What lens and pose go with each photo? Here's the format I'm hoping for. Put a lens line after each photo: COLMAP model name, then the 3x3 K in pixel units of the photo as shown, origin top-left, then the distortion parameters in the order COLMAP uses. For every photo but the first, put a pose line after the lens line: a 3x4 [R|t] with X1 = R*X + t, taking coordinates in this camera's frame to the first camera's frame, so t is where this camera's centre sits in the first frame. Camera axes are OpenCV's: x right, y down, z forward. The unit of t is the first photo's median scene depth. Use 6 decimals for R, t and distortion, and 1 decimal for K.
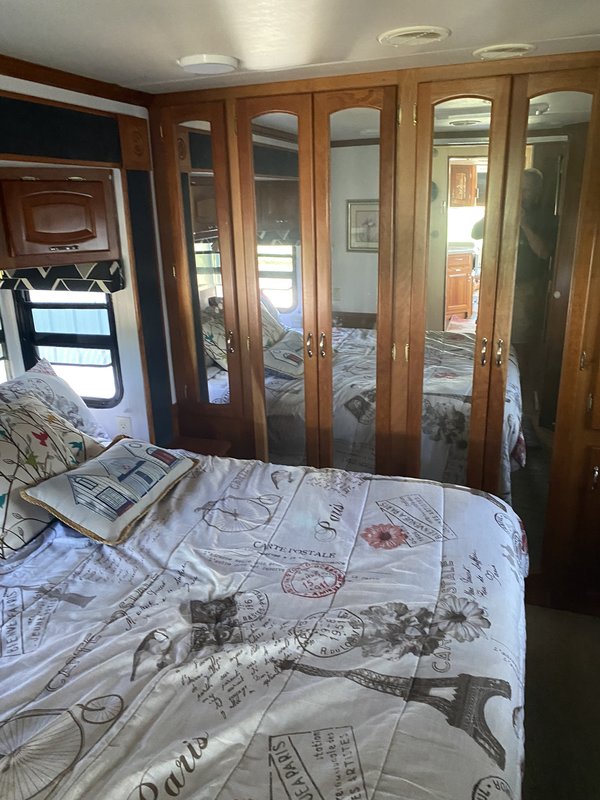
lens RADIAL K [[616.6, 0, 295.6], [0, 616.6, 407.8], [0, 0, 1]] dist [0.028018, -0.034052]
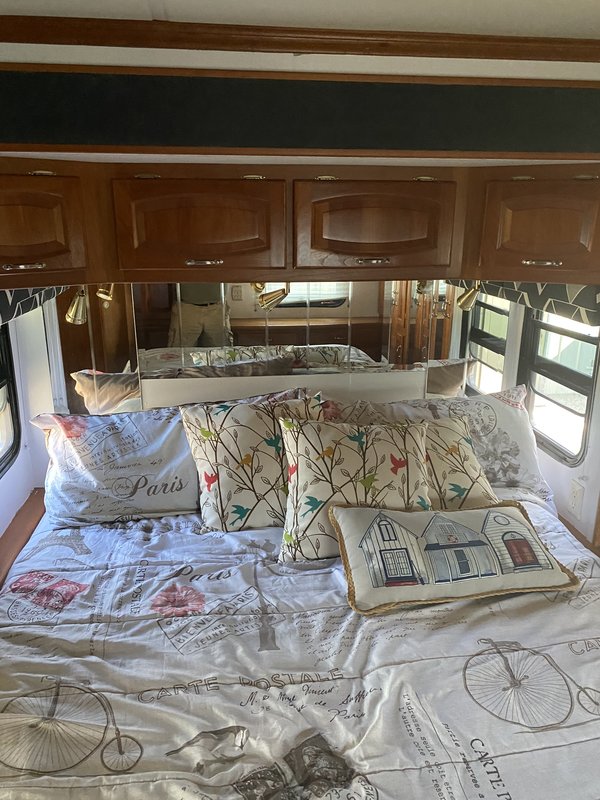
lens RADIAL K [[616.6, 0, 300.1], [0, 616.6, 397.2], [0, 0, 1]] dist [0.028018, -0.034052]
pose [[0.441576, 0.282305, -0.851654, 0.287630], [-0.301850, 0.940623, 0.155290, -0.151117], [0.844924, 0.188500, 0.500571, 0.442200]]
